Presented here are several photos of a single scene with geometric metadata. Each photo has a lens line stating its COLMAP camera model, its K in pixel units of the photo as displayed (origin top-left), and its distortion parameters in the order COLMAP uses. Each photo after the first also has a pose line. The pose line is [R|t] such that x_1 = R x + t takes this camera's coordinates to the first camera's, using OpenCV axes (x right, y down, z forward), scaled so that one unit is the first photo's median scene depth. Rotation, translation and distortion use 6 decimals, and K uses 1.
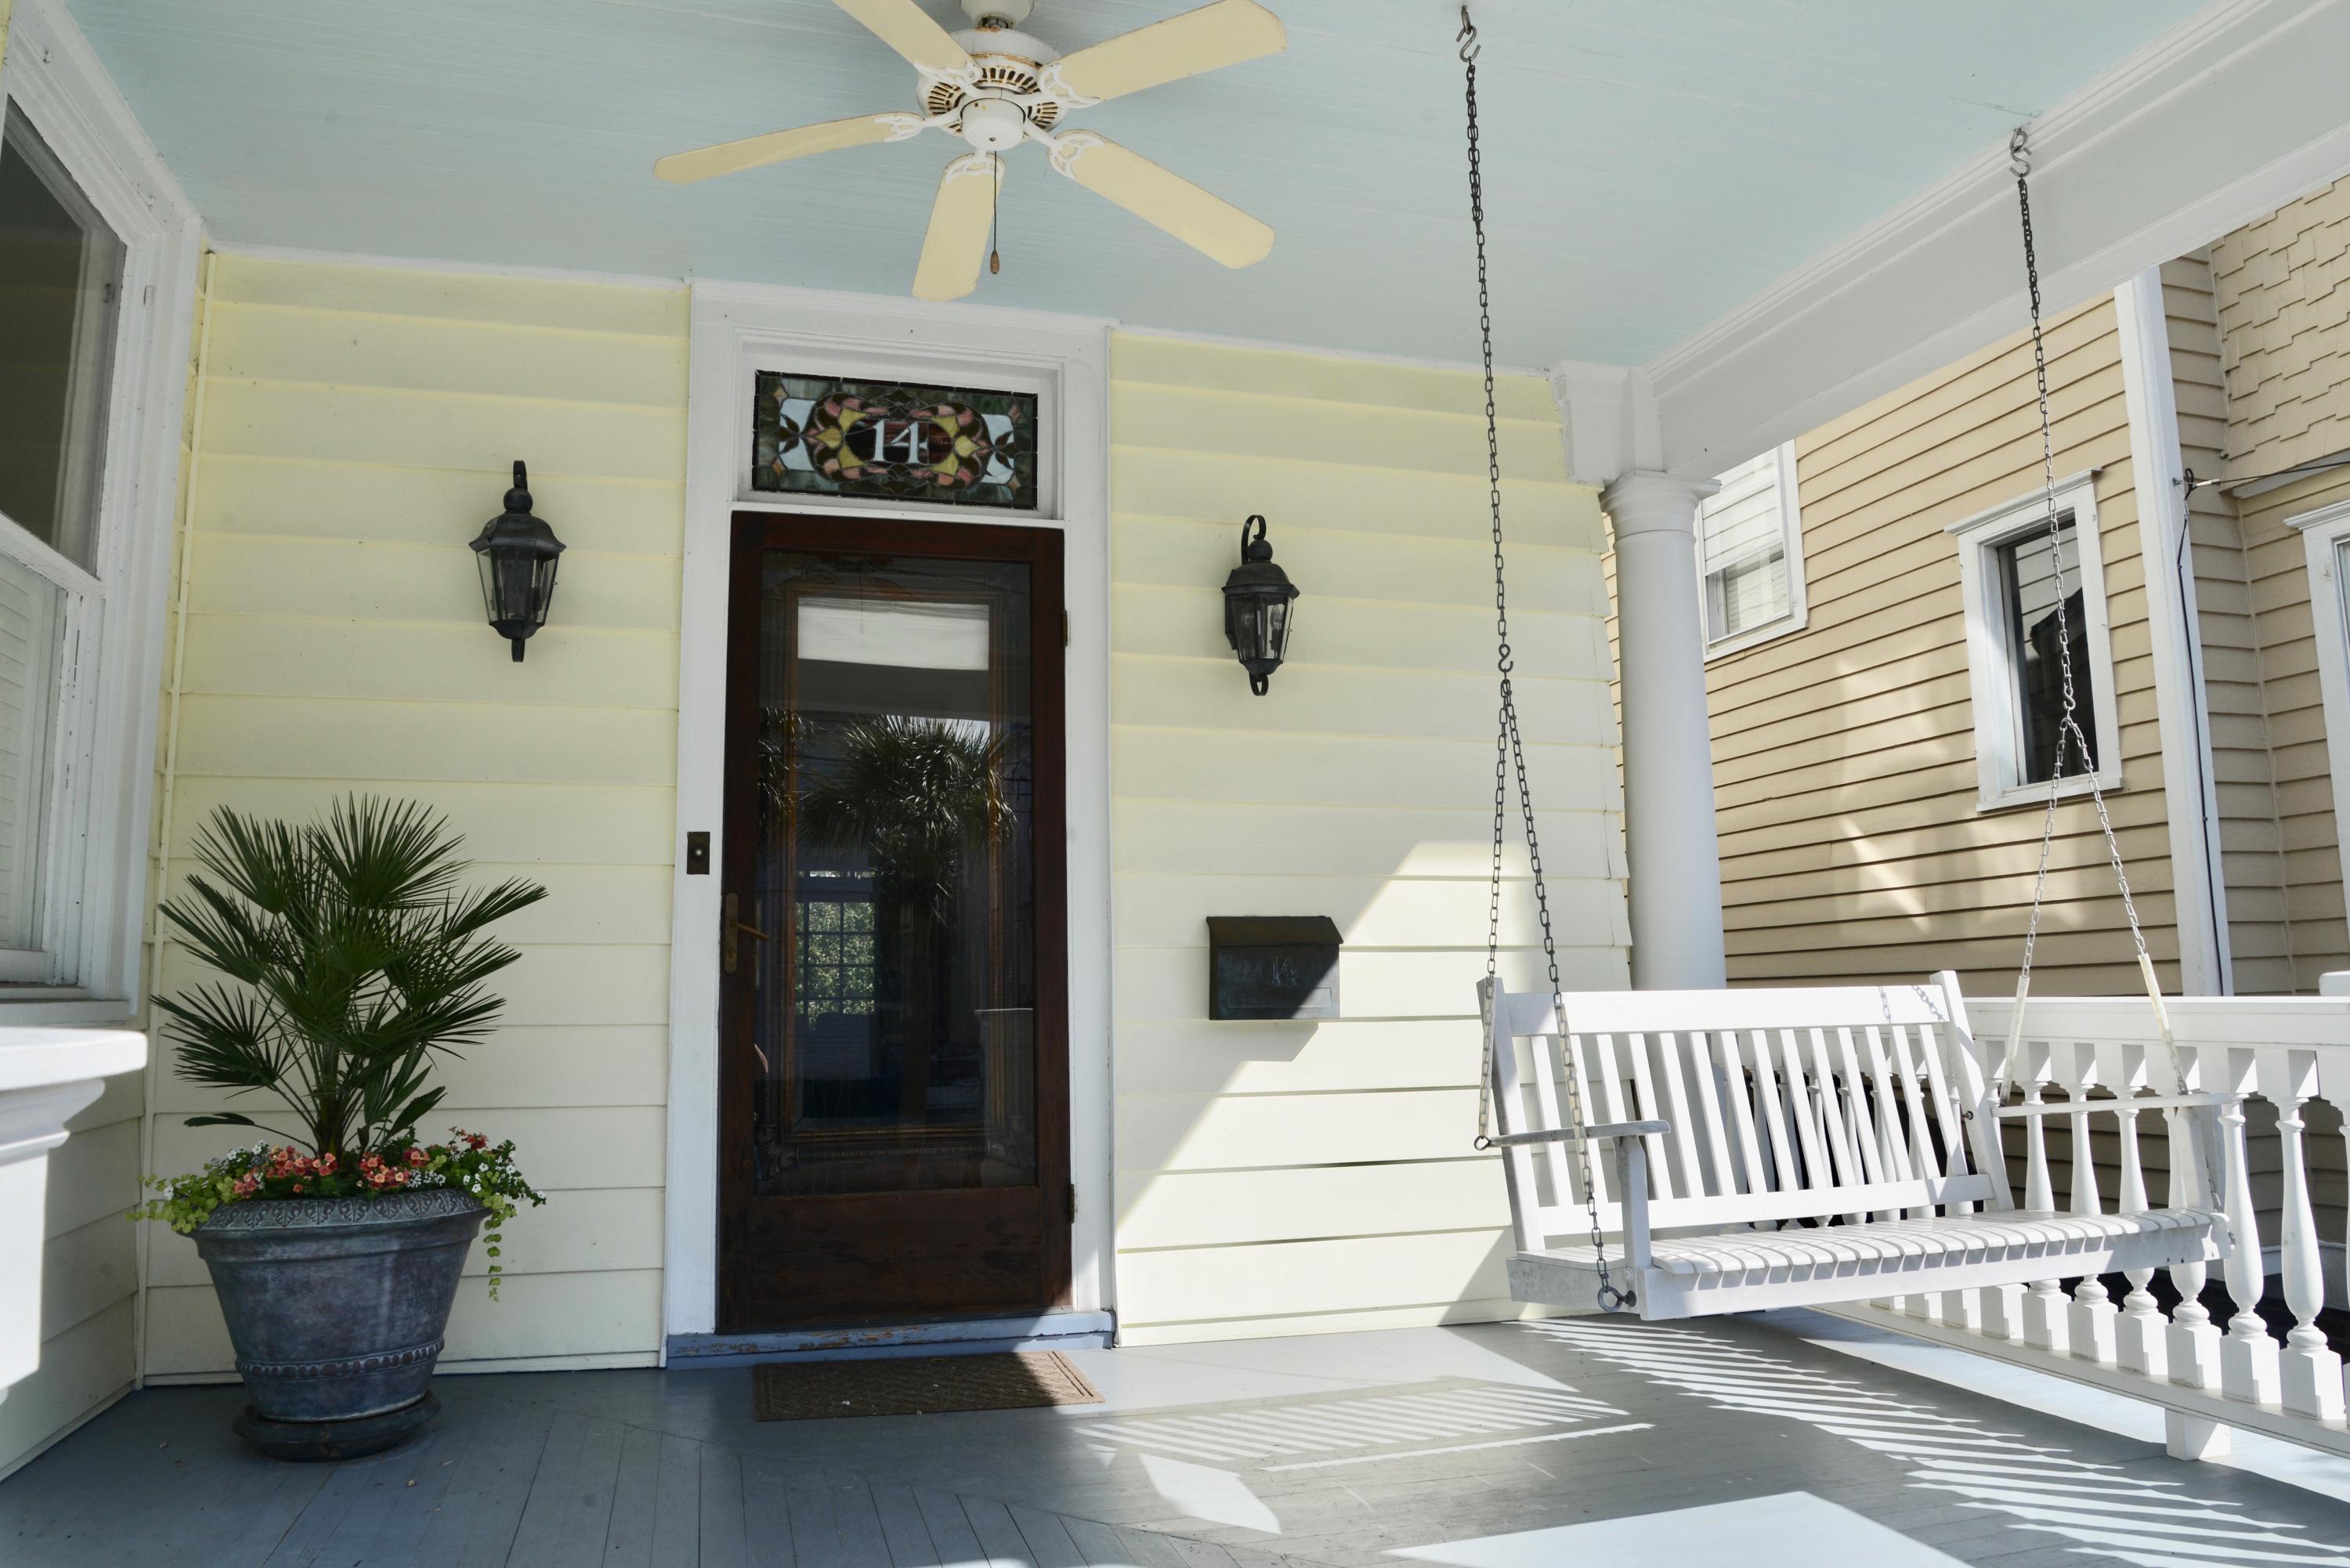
lens RADIAL K [[1615.9, 0, 1178.7], [0, 1615.9, 794.0], [0, 0, 1]] dist [-0.086273, 0.028313]
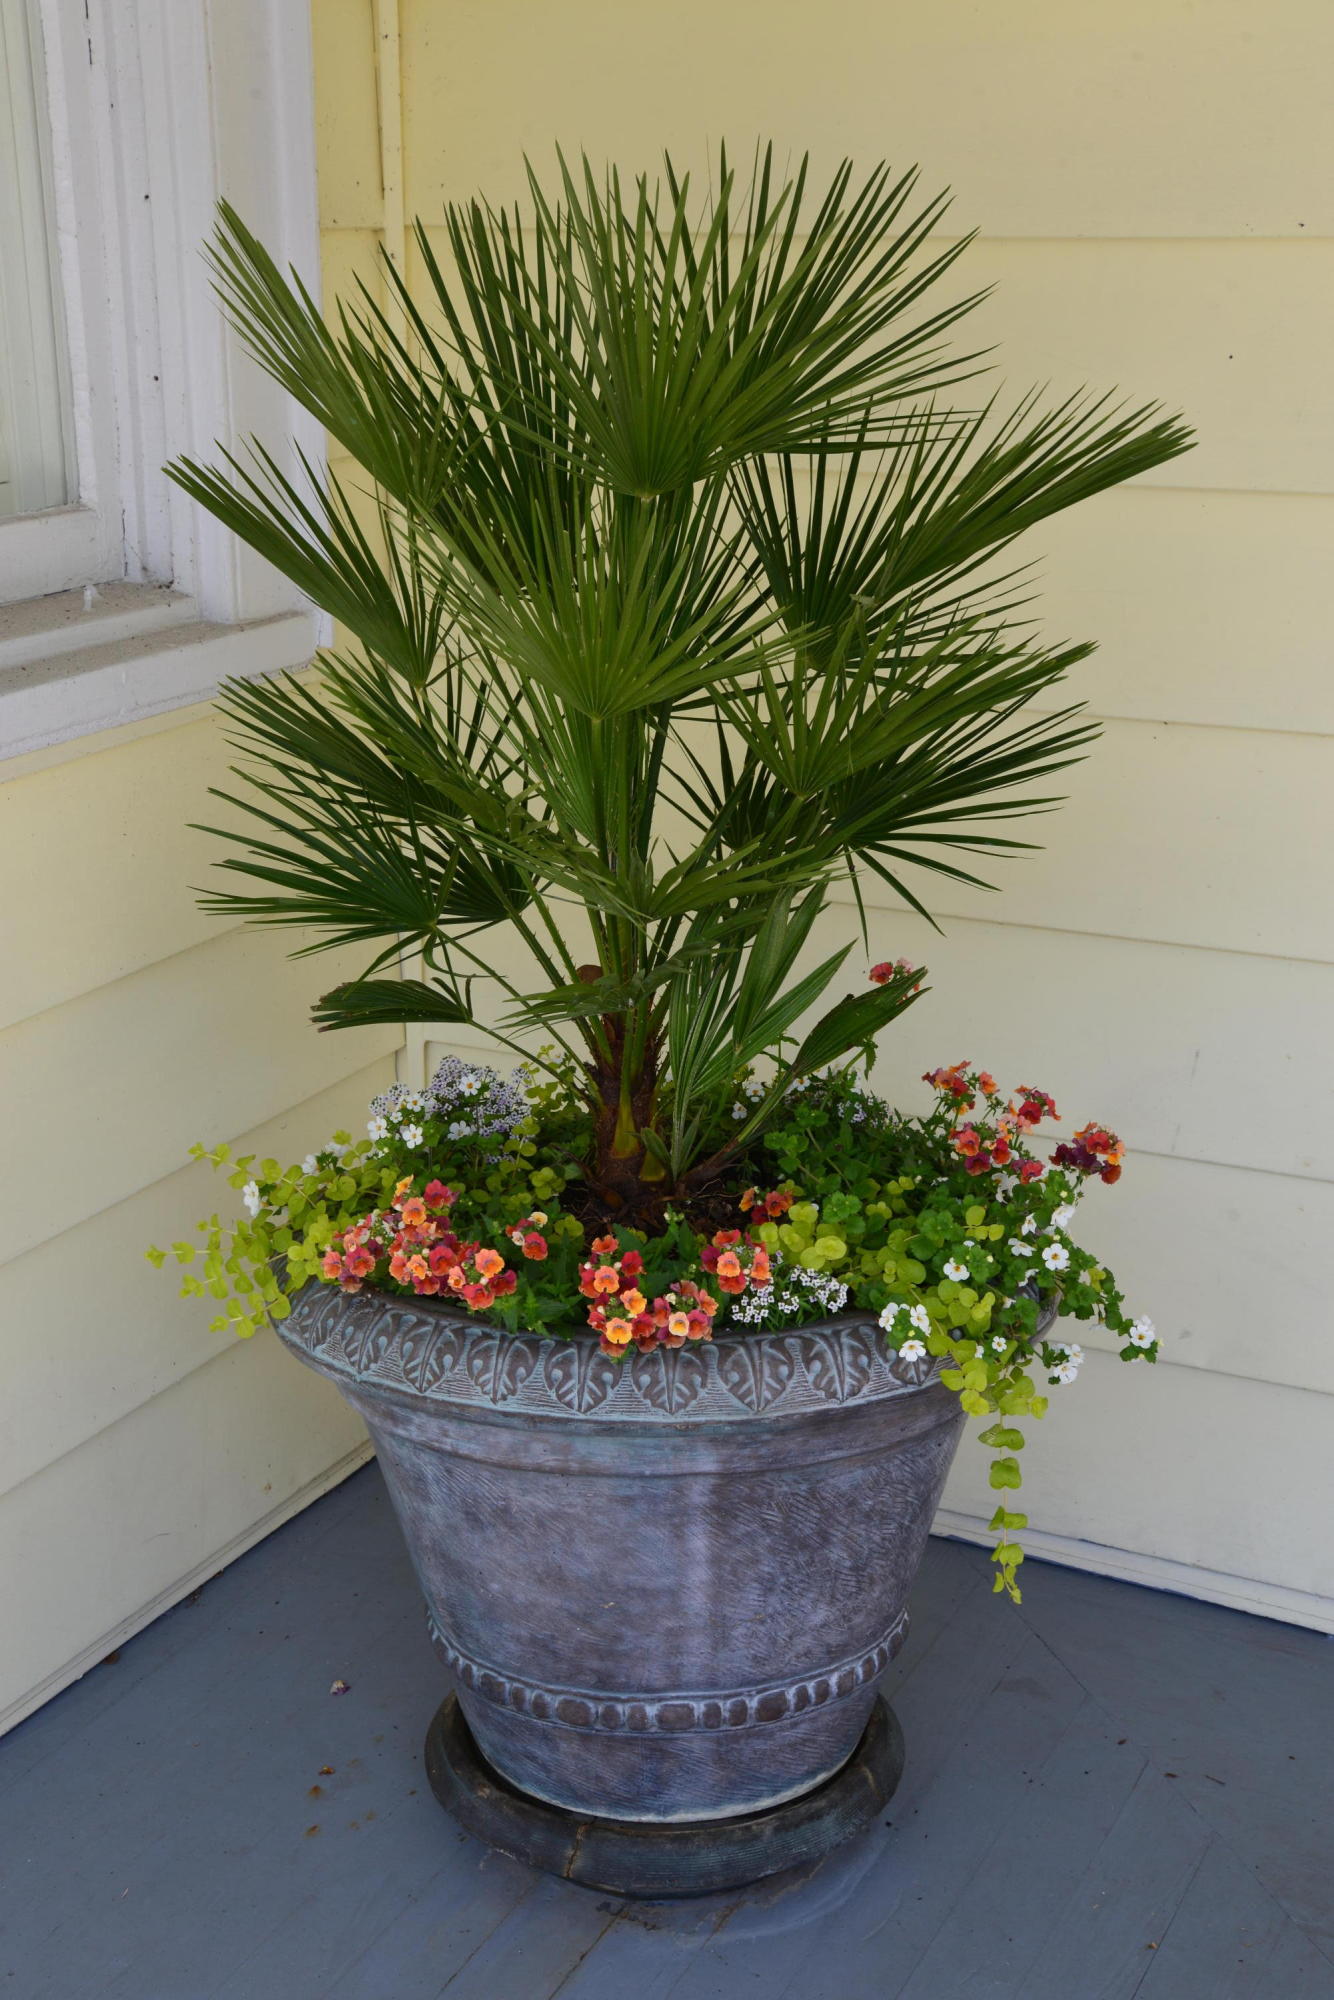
lens RADIAL K [[2940.7, 0, 652.1], [0, 2940.7, 984.5], [0, 0, 1]] dist [0.228333, 0.000000]
pose [[0.735722, 0.201188, -0.646712, -0.068369], [0.075565, 0.924516, 0.373576, -0.058241], [0.673055, -0.323717, 0.664984, 0.457136]]
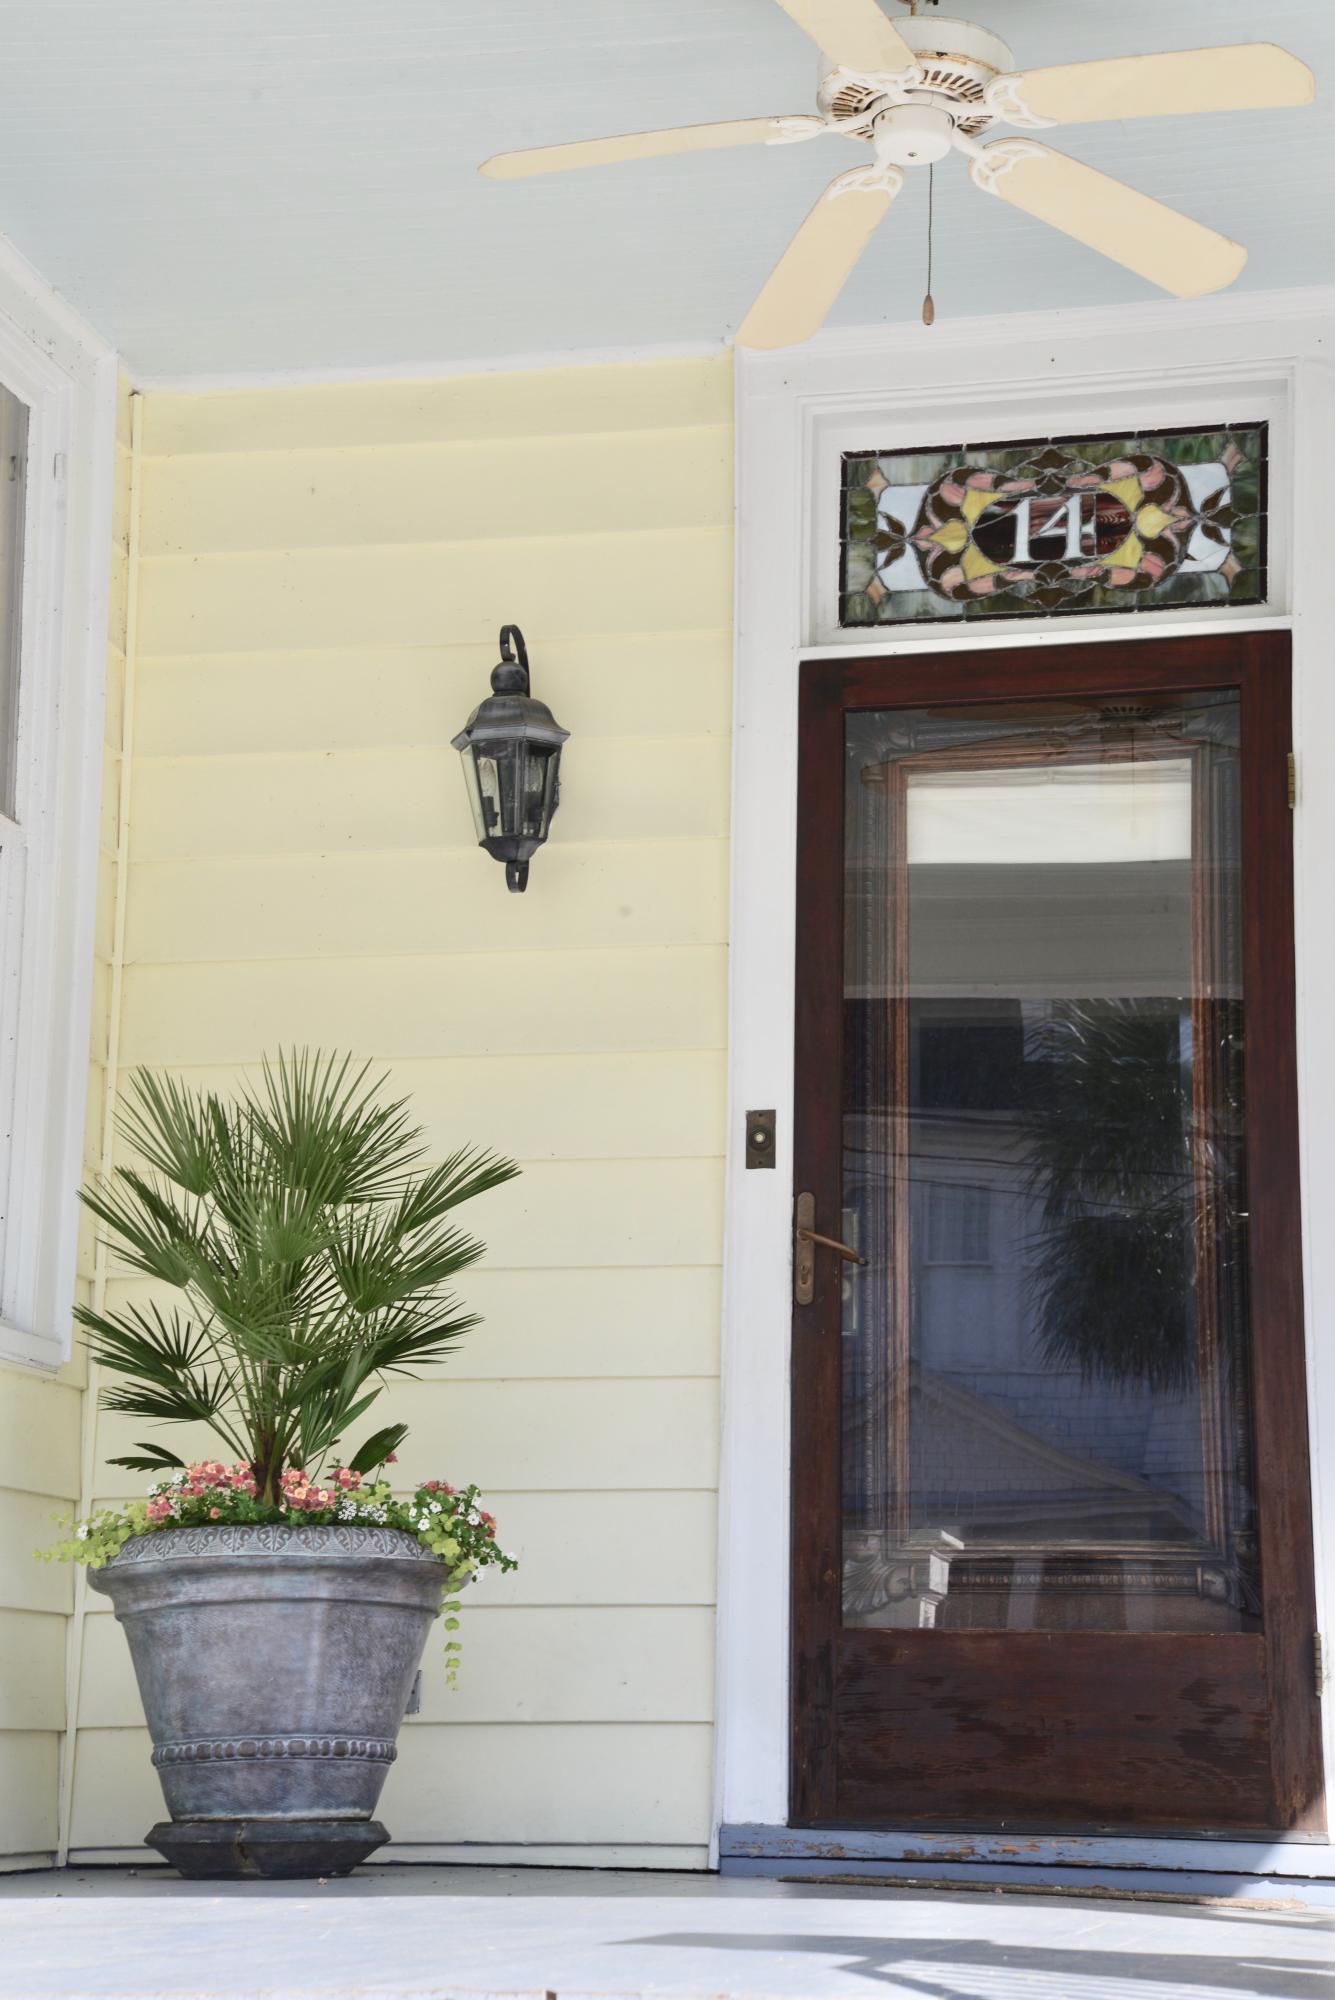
lens RADIAL K [[4074.4, 0, 664.7], [0, 4074.4, 984.8], [0, 0, 1]] dist [0.595038, 0.000000]
pose [[0.877959, -0.077025, -0.472498, 0.555722], [0.033819, 0.994485, -0.099276, 0.154845], [0.477539, 0.071181, 0.875722, -0.652478]]
